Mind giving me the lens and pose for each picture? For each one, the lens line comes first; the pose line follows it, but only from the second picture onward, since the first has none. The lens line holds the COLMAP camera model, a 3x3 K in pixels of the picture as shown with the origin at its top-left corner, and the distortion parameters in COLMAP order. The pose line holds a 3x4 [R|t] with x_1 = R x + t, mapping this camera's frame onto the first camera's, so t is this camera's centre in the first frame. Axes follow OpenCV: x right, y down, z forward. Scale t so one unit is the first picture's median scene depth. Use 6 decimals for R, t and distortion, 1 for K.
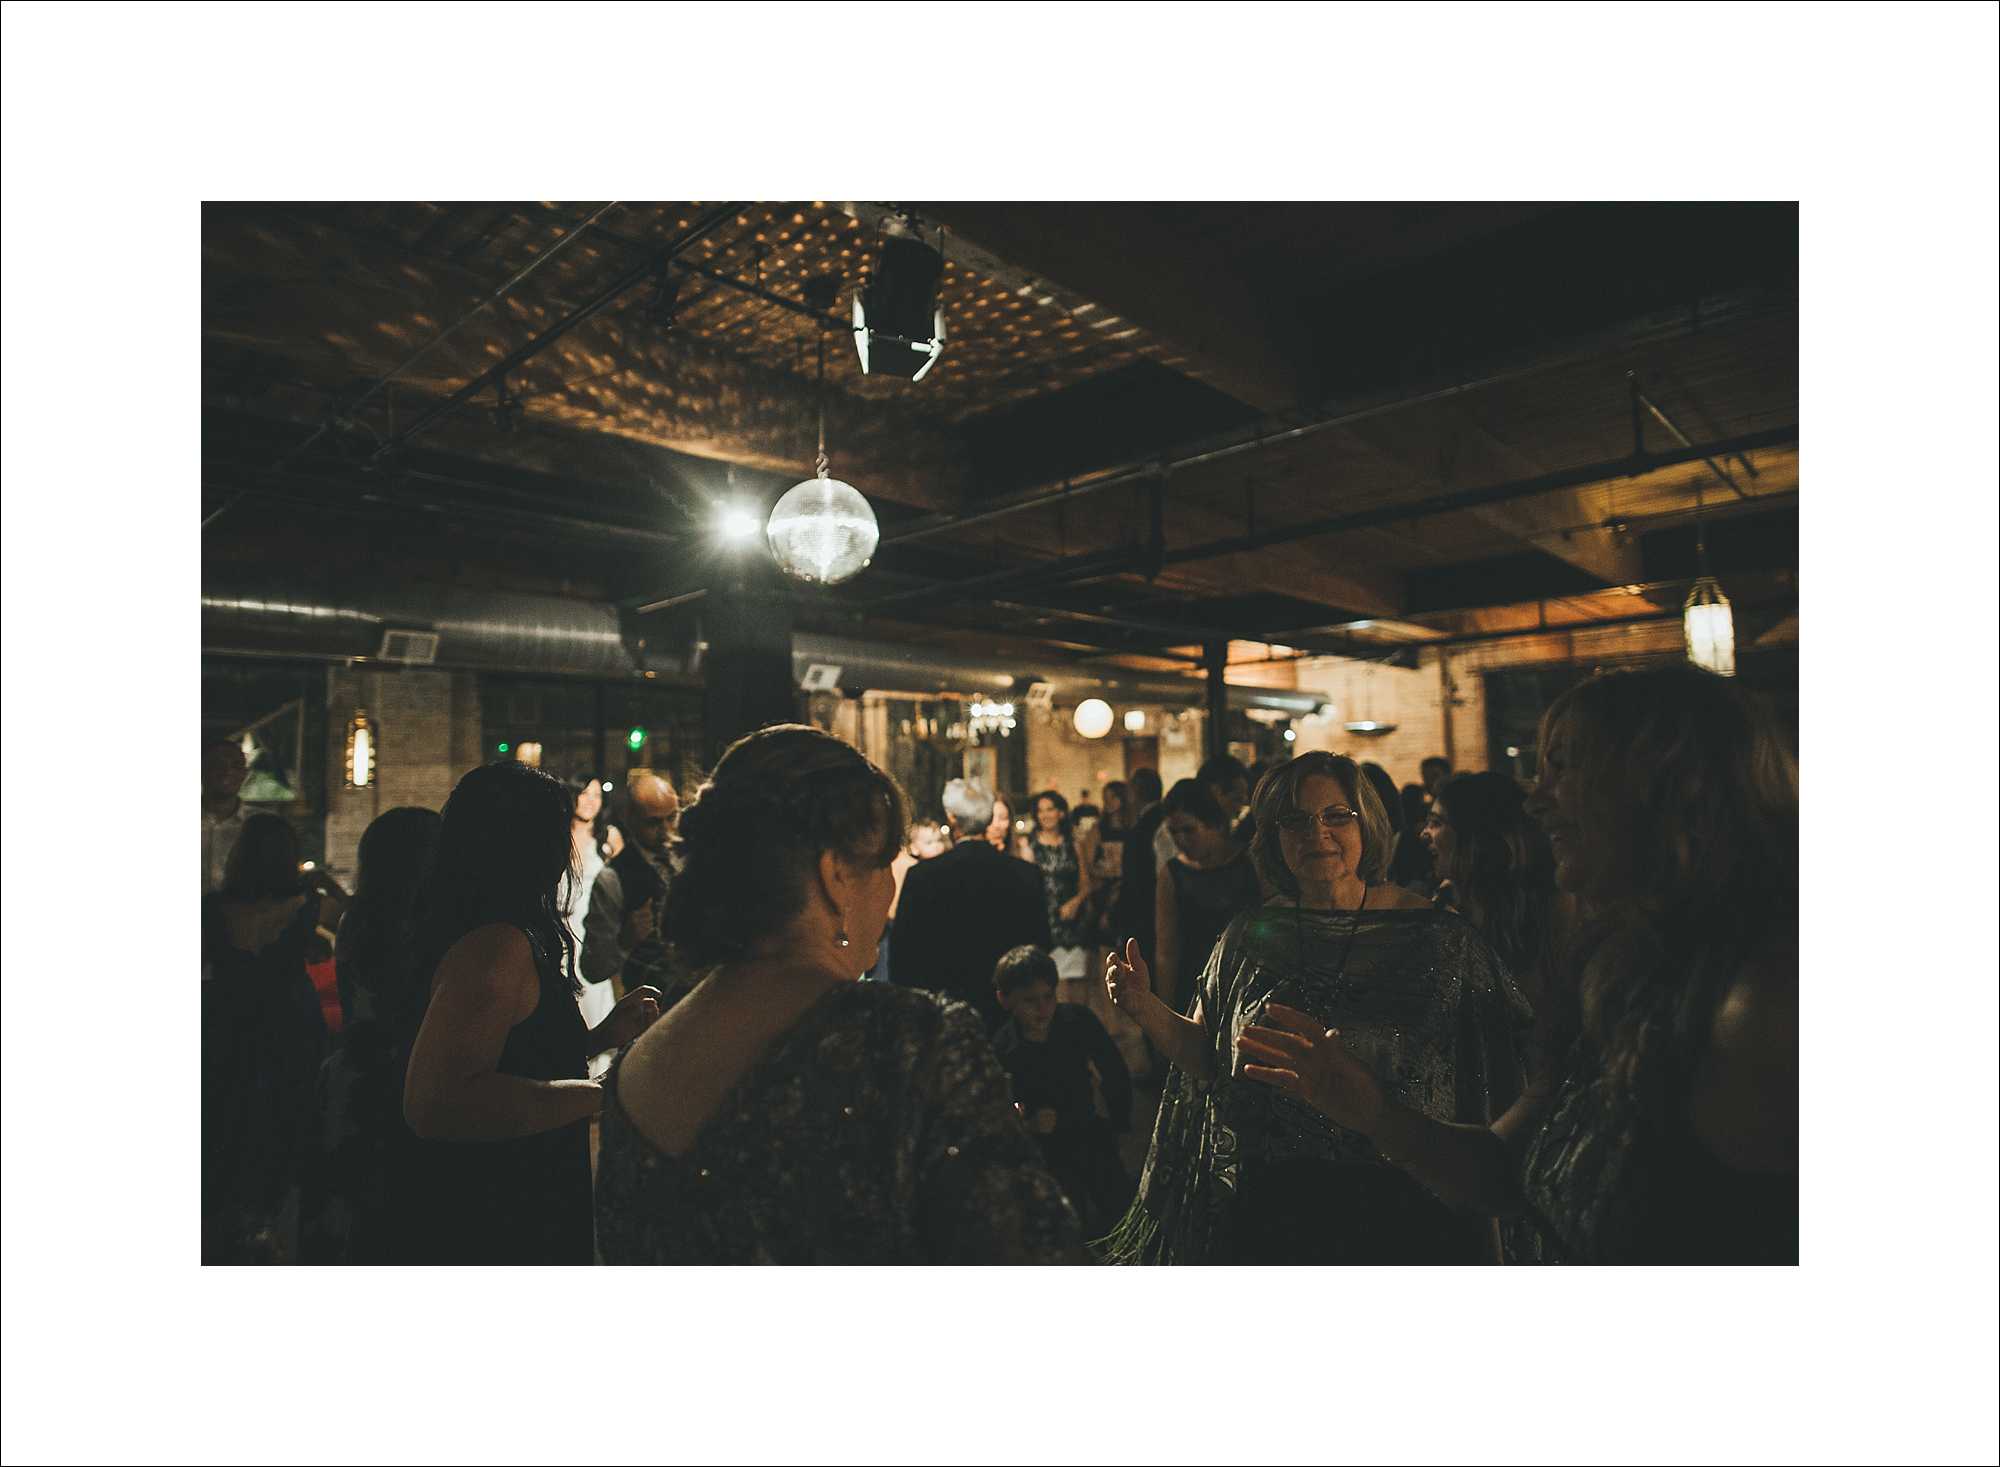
lens RADIAL K [[1094.2, 0, 1000.0], [0, 1094.2, 733.5], [0, 0, 1]] dist [-0.053746, 0.048877]
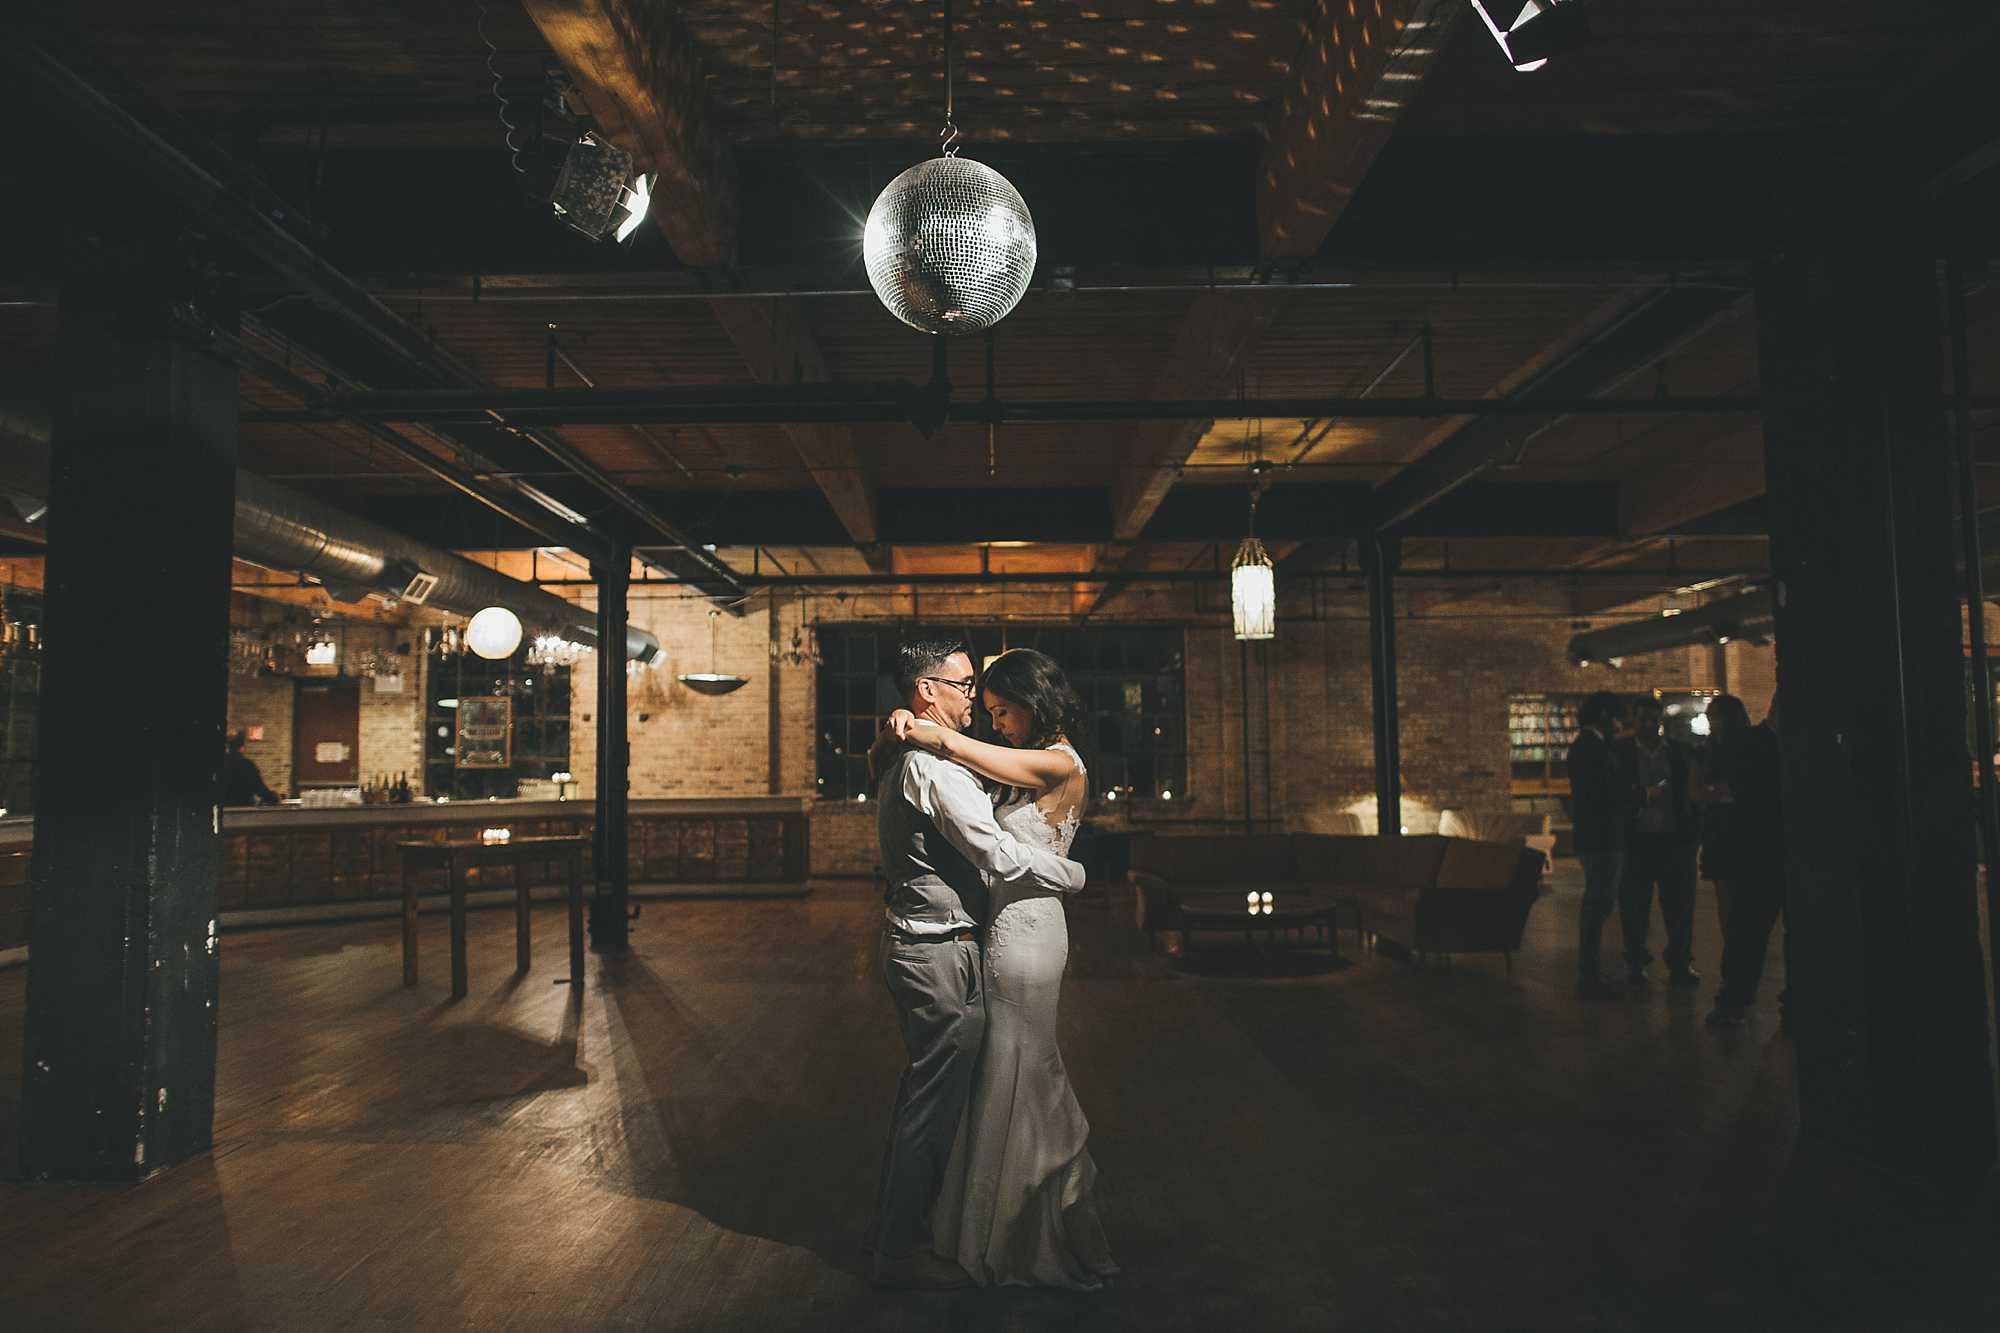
lens RADIAL K [[1372.0, 0, 1000.0], [0, 1372.0, 666.5], [0, 0, 1]] dist [-0.057920, 0.053158]
pose [[0.738864, 0.066143, 0.670601, -0.161344], [-0.049097, 0.997810, -0.044323, 0.016458], [-0.672064, -0.000176, 0.740493, 0.126237]]
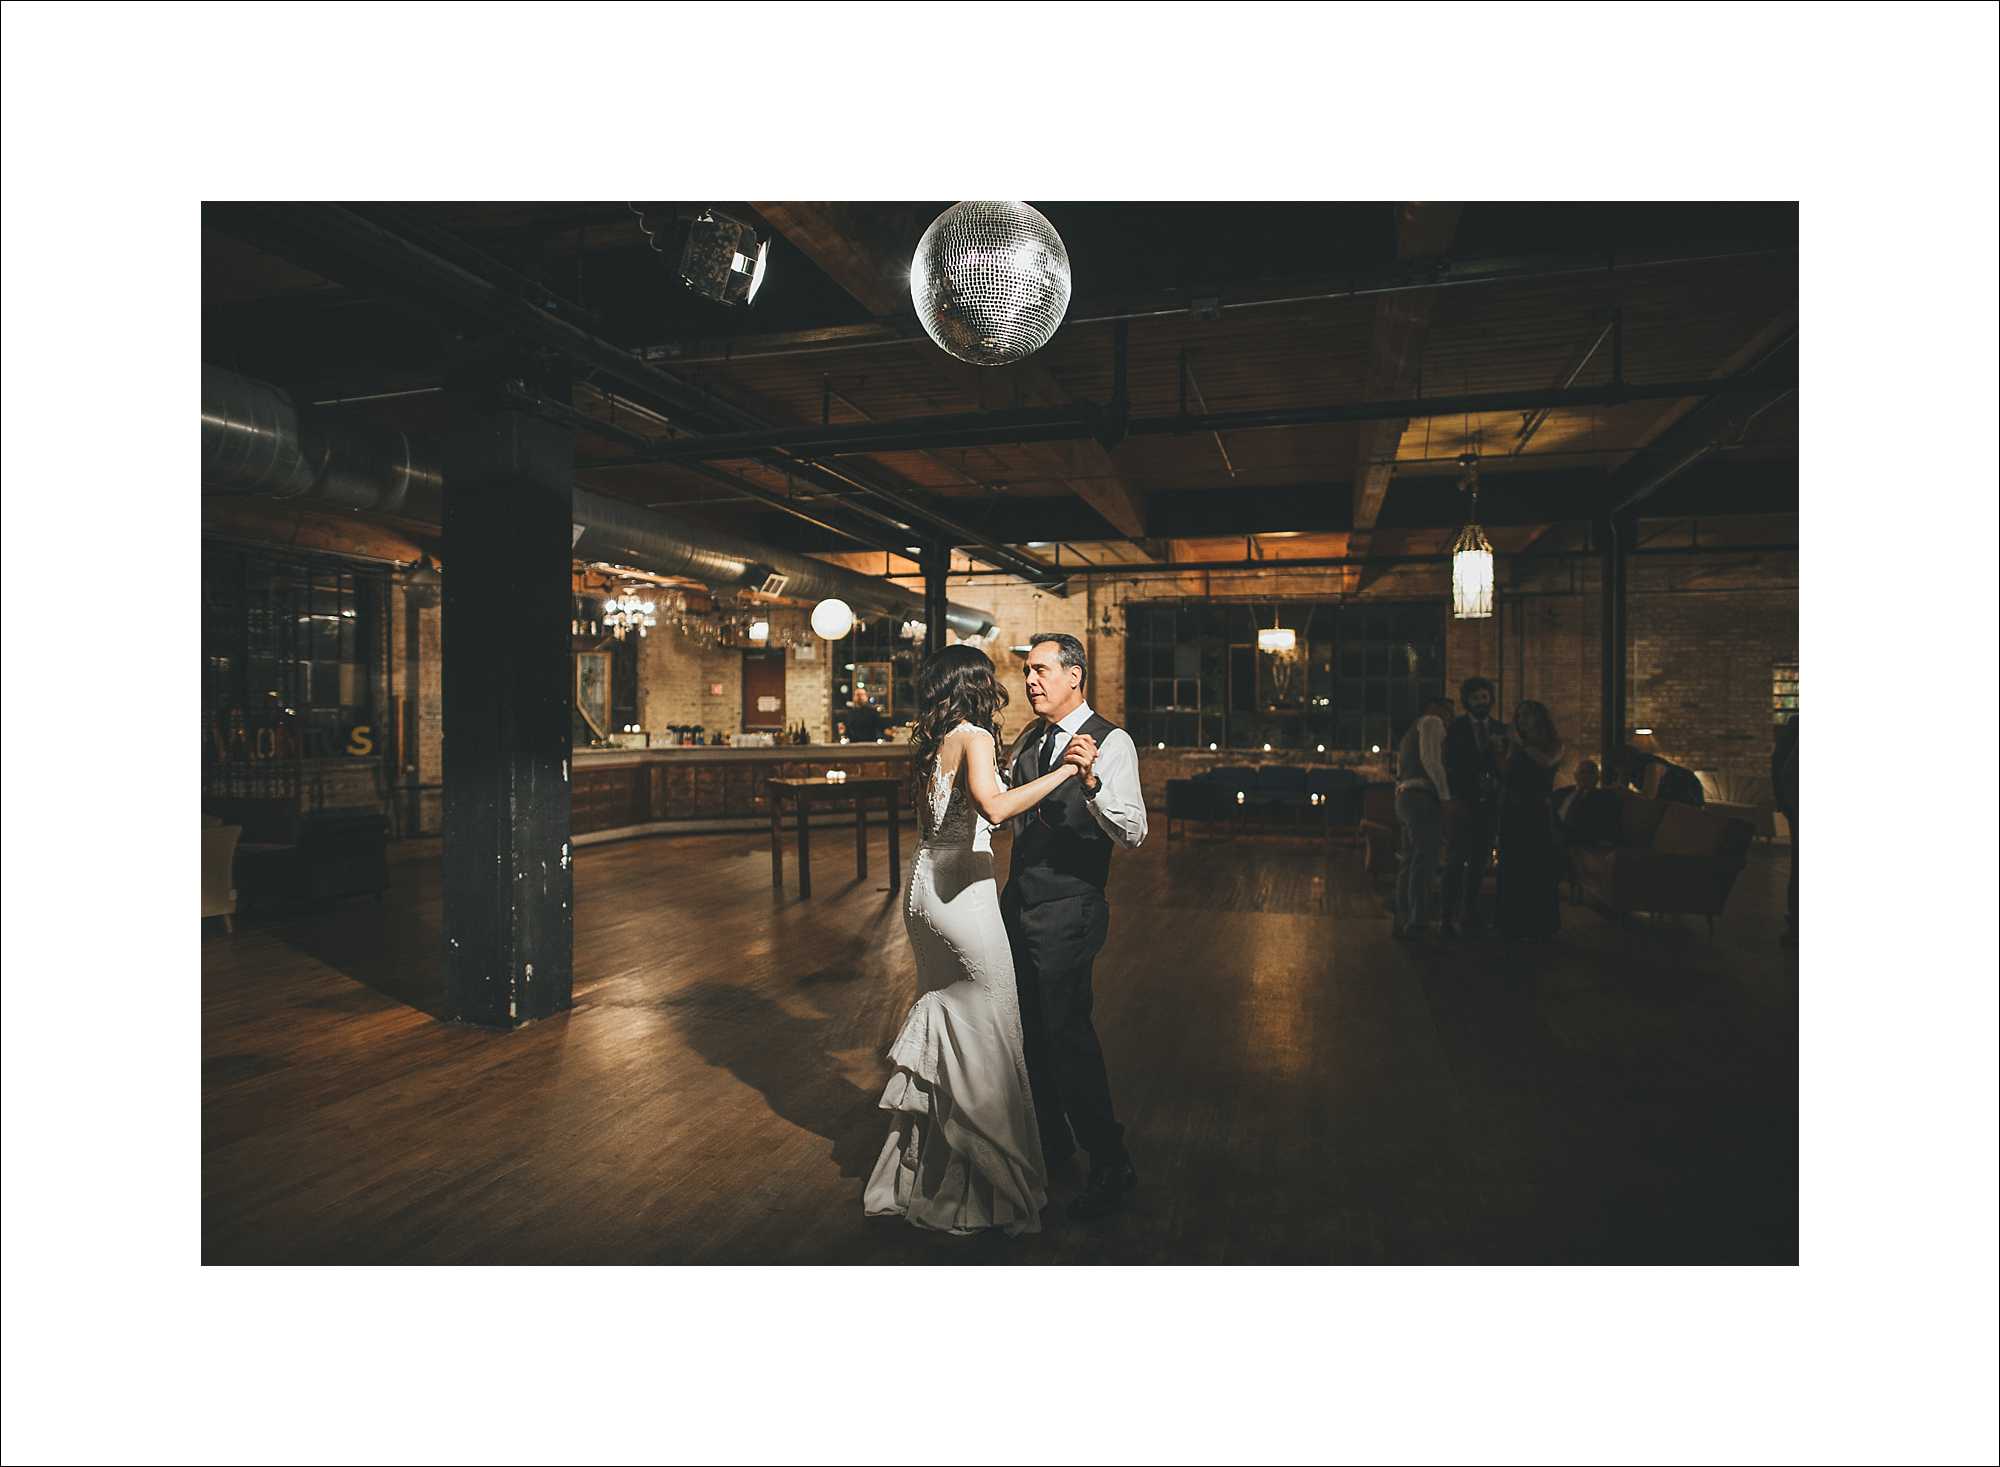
lens RADIAL K [[1094.2, 0, 1000.0], [0, 1094.2, 733.5], [0, 0, 1]] dist [-0.053746, 0.048877]
pose [[0.901520, 0.020220, 0.432265, -0.107226], [-0.052836, 0.996577, 0.063577, 0.006636], [-0.429500, -0.080155, 0.899503, 0.118522]]
